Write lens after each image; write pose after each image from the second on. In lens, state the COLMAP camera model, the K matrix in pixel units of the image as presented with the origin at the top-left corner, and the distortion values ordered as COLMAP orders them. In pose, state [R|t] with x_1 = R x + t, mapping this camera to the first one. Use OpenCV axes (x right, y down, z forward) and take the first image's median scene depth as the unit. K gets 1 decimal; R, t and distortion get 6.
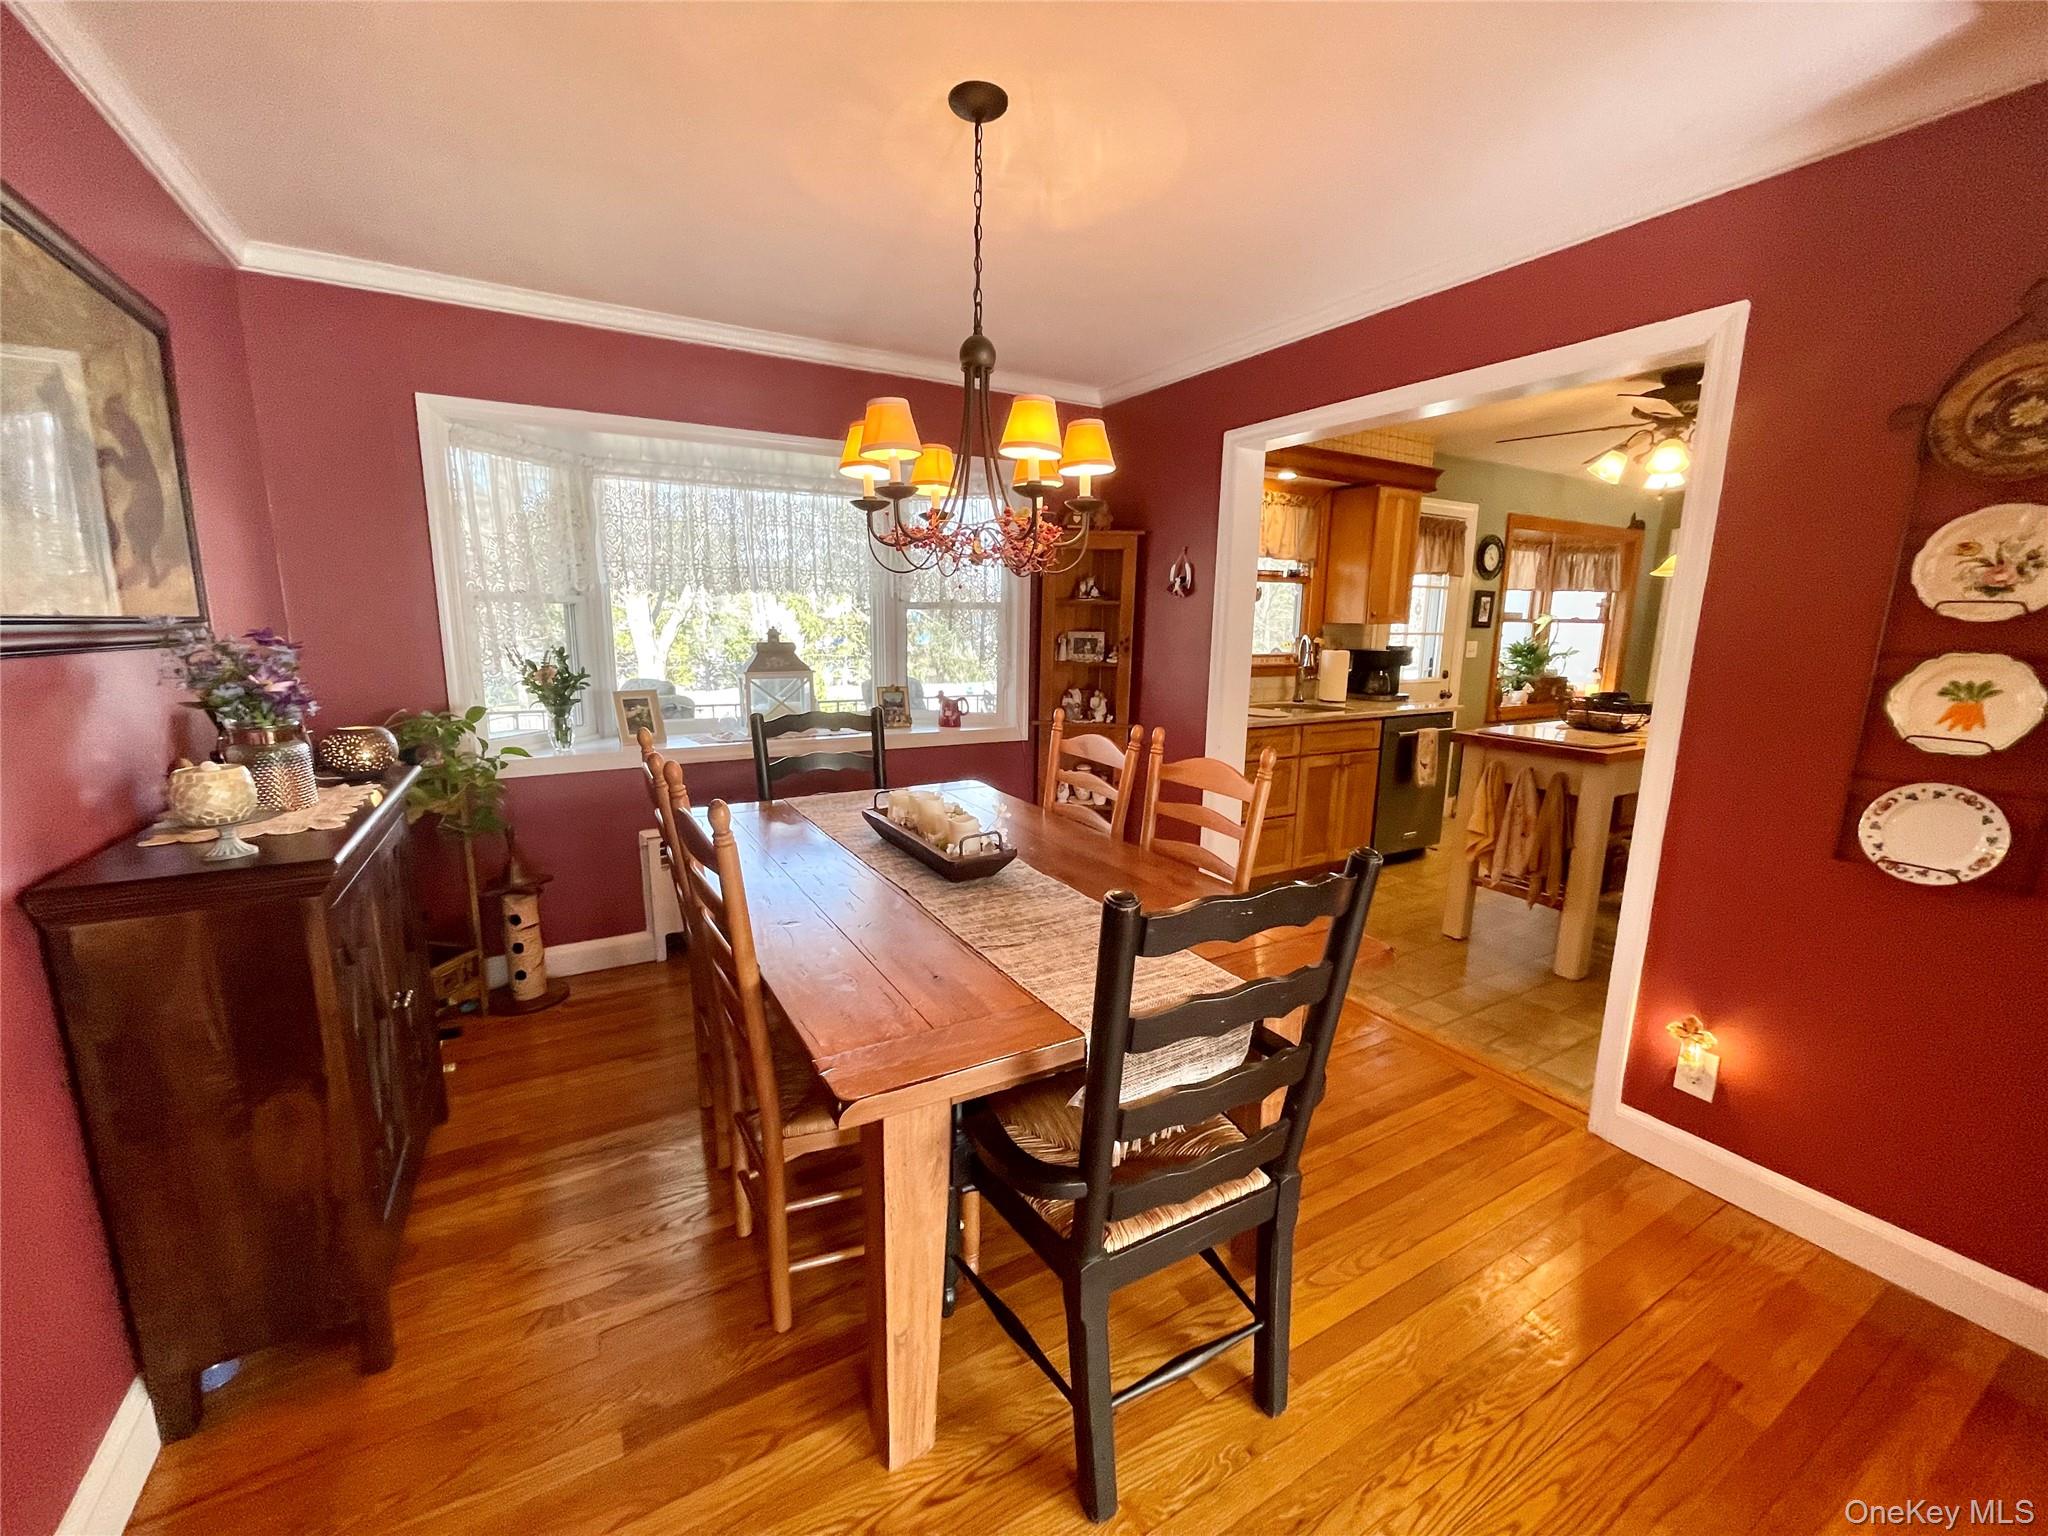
lens RADIAL K [[823.1, 0, 1013.4], [0, 823.1, 765.8], [0, 0, 1]] dist [-0.002203, -0.000208]
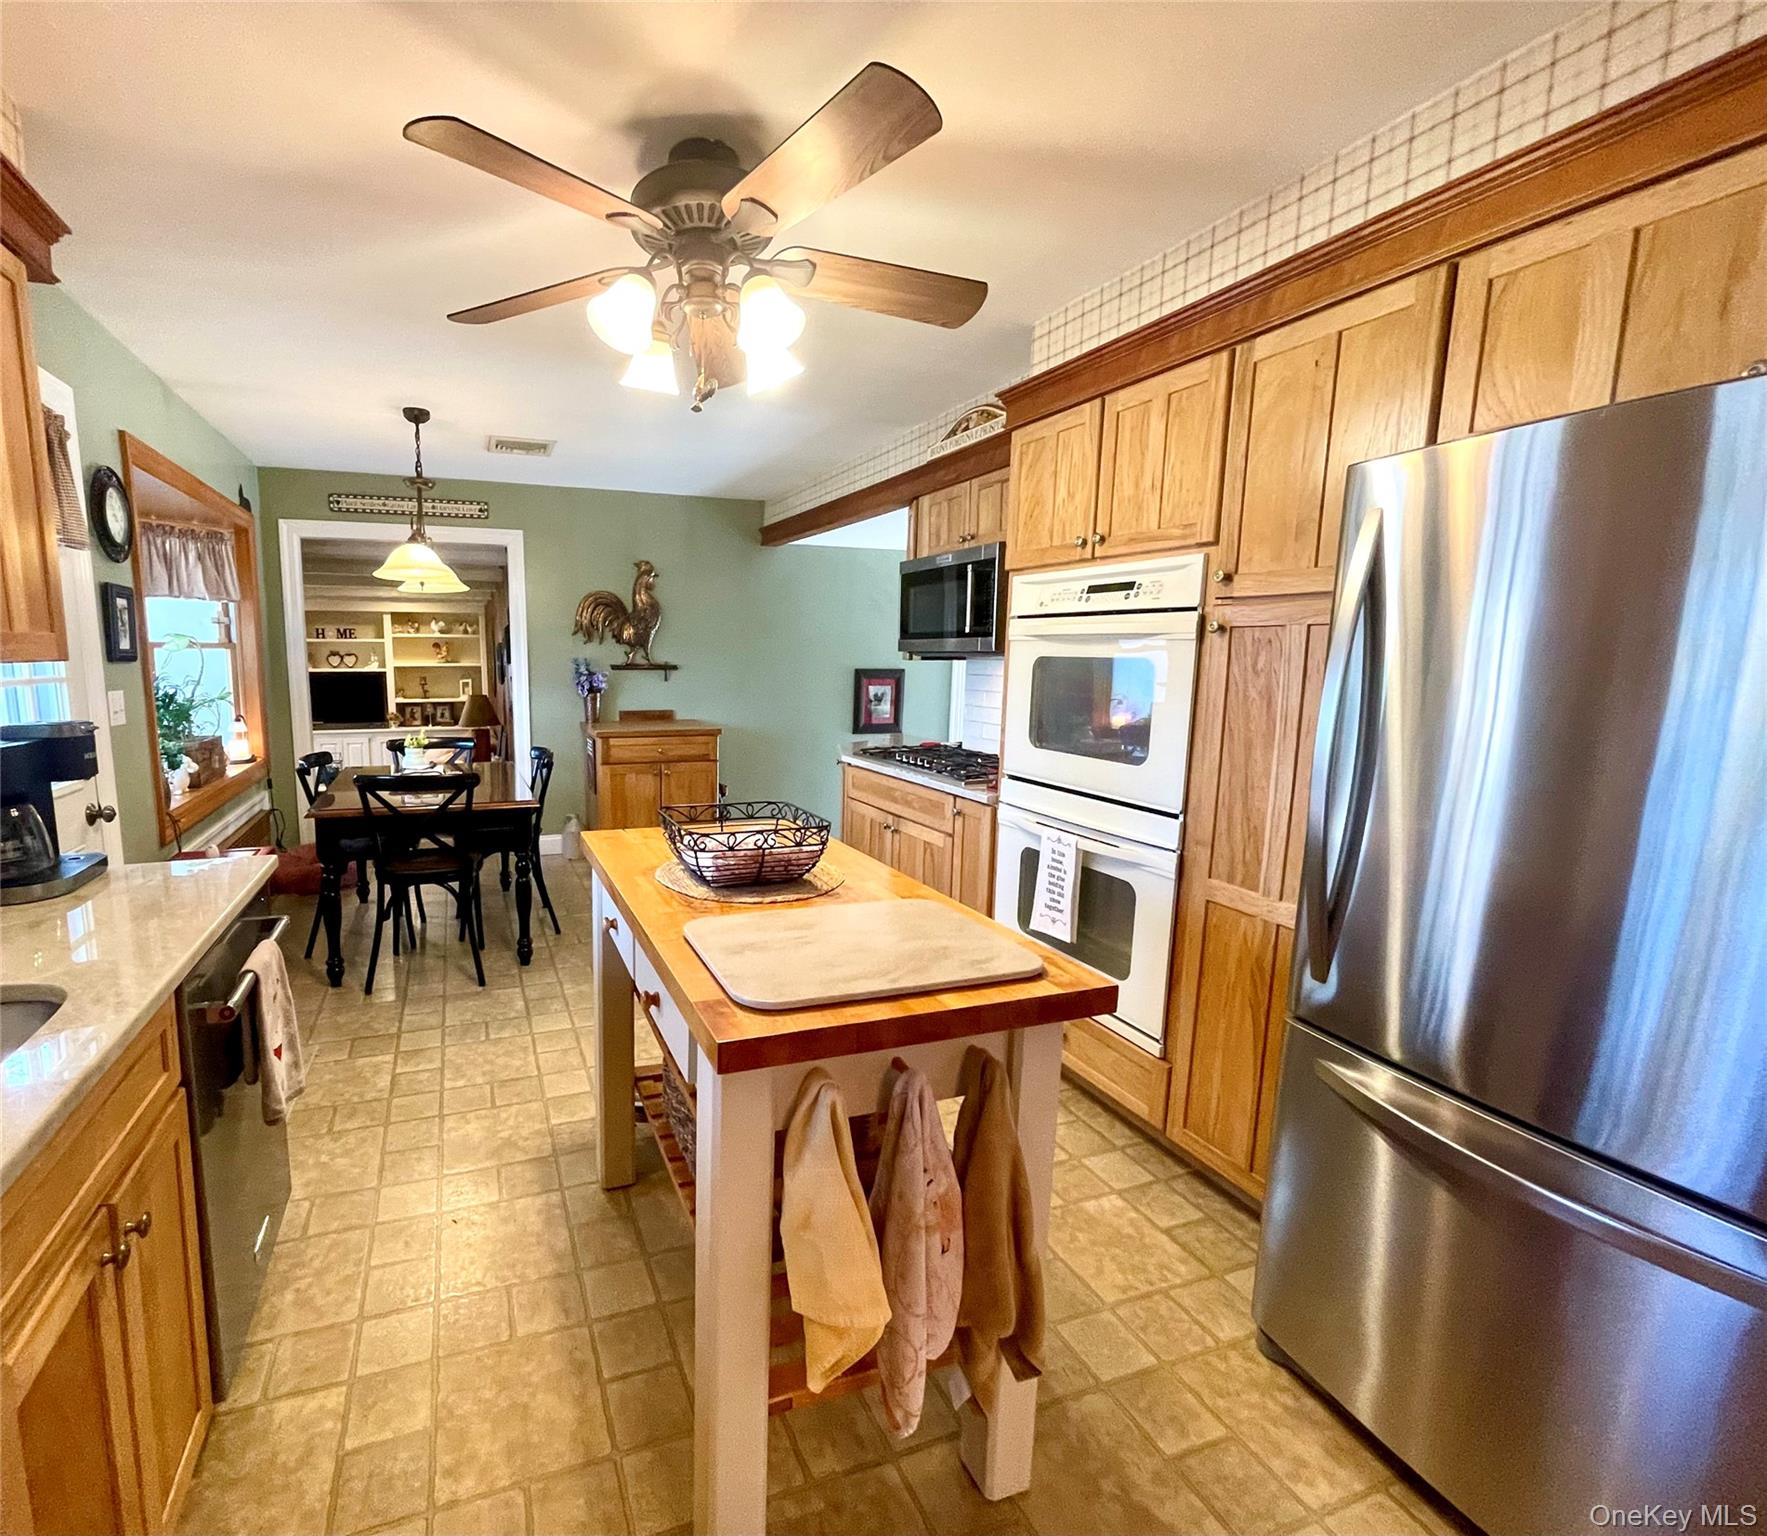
lens RADIAL K [[823.6, 0, 731.5], [0, 823.6, 769.8], [0, 0, 1]] dist [0.002971, -0.000773]
pose [[0.199938, -0.152252, 0.967907, 0.190343], [0.170953, 0.978122, 0.118546, -0.119261], [-0.964780, 0.141765, 0.221591, 0.650921]]
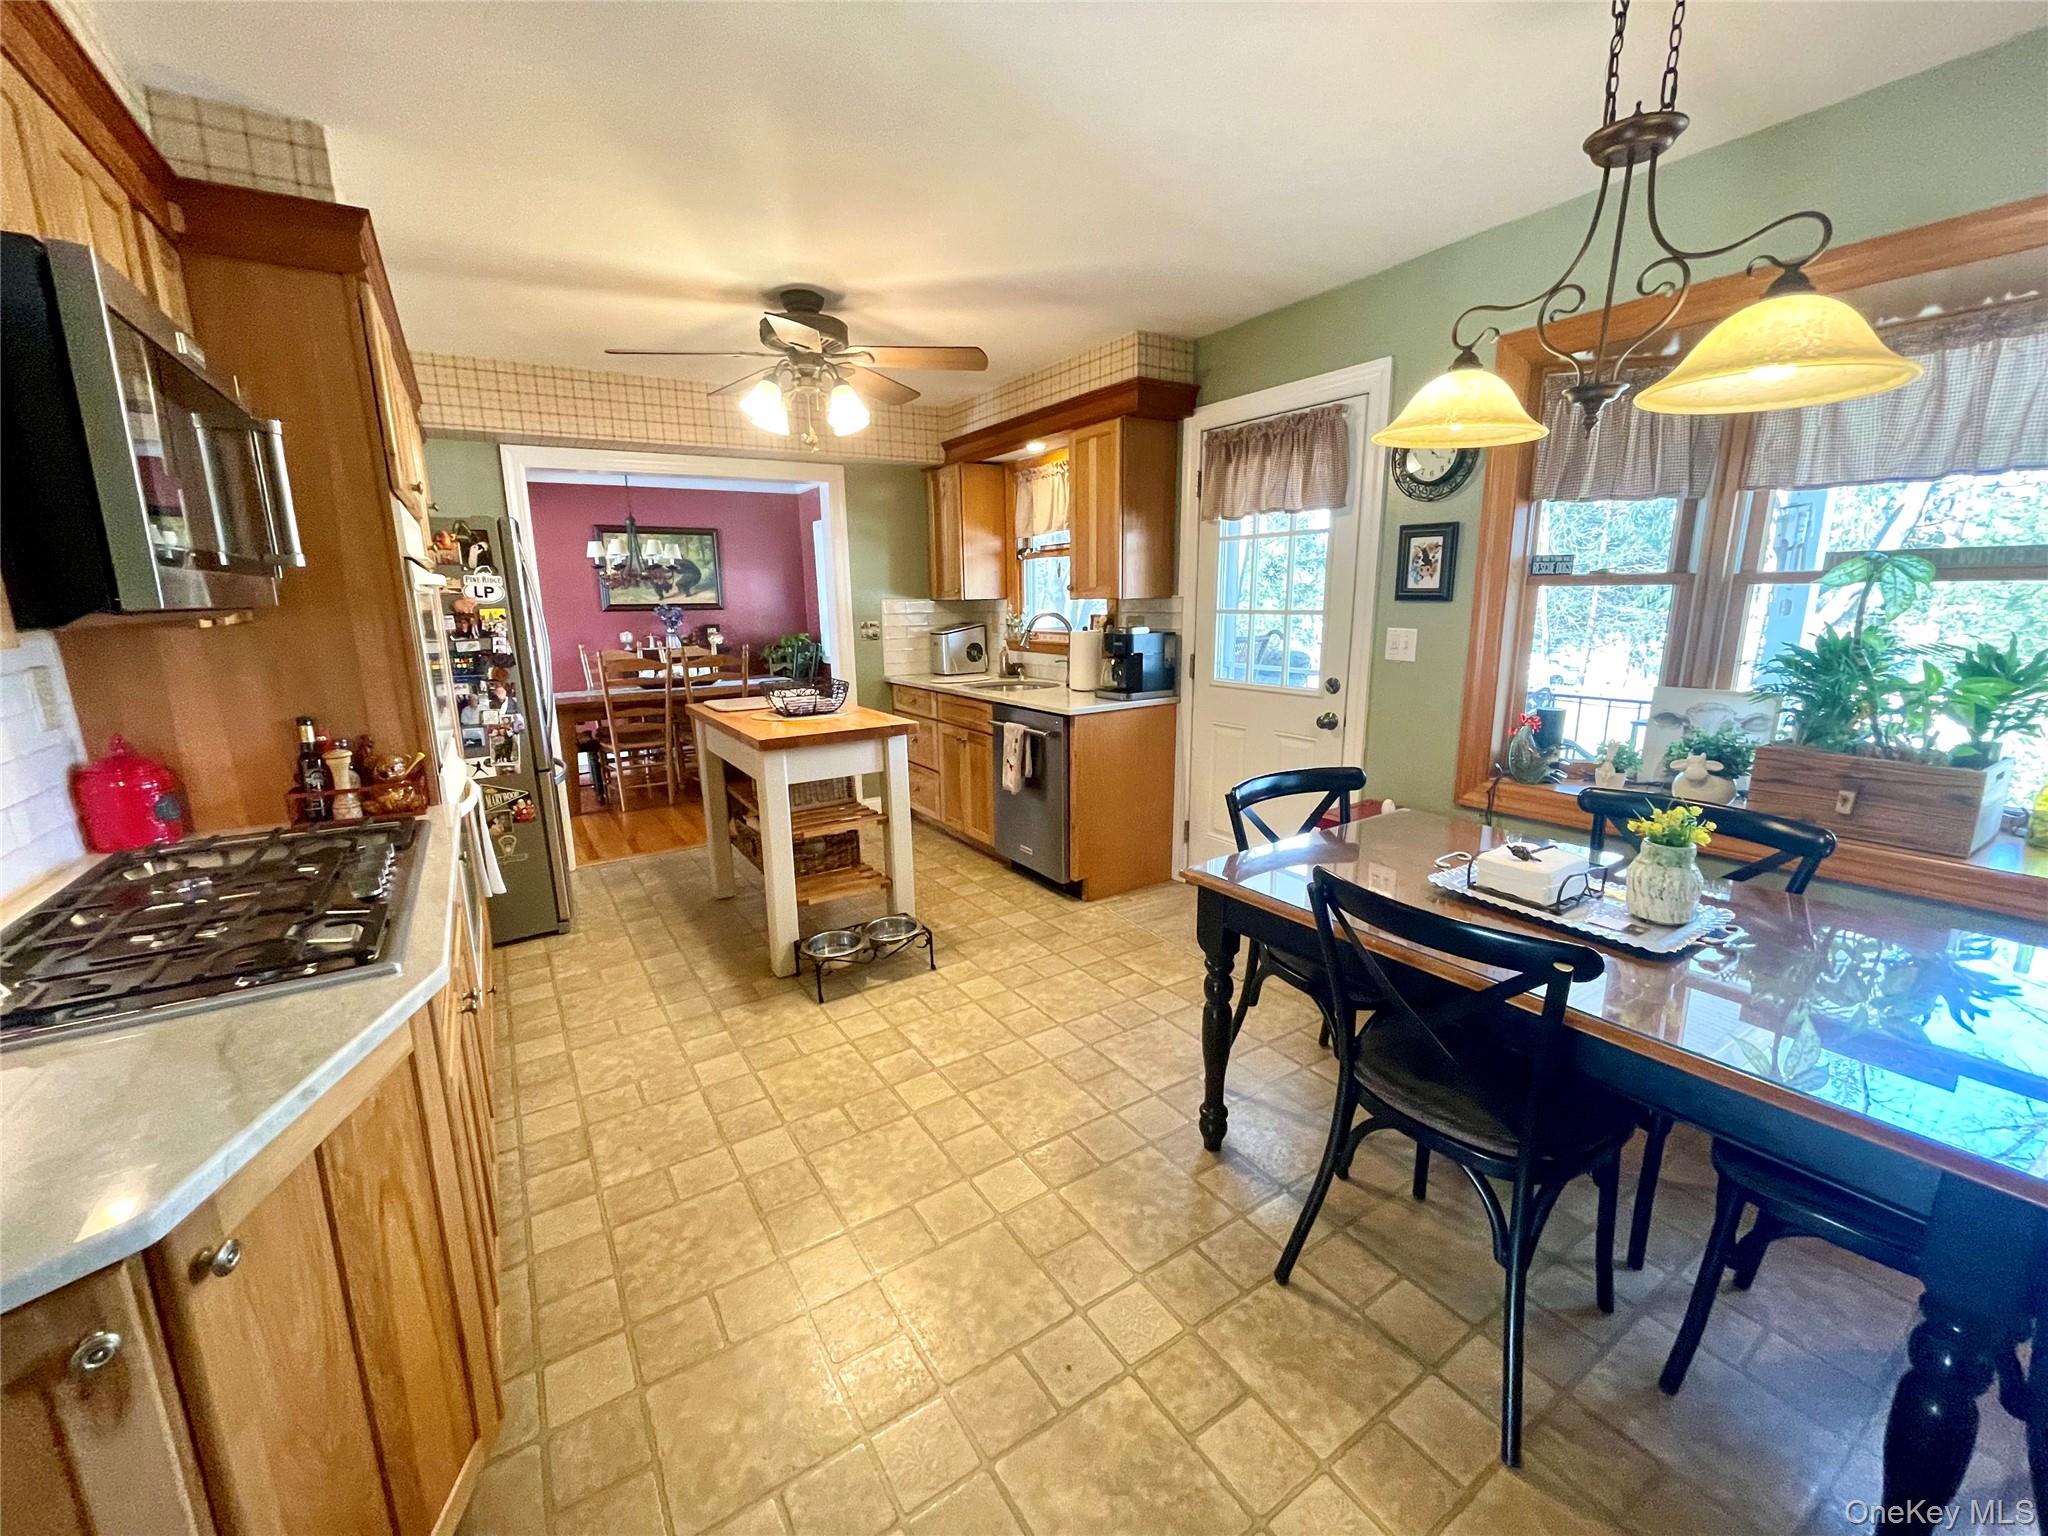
lens RADIAL K [[823.1, 0, 1025.2], [0, 823.1, 761.4], [0, 0, 1]] dist [-0.002203, -0.000208]
pose [[0.064831, 0.187346, -0.980152, 1.220527], [-0.158721, 0.971650, 0.175223, -0.143879], [0.985193, 0.144211, 0.092729, 0.856942]]
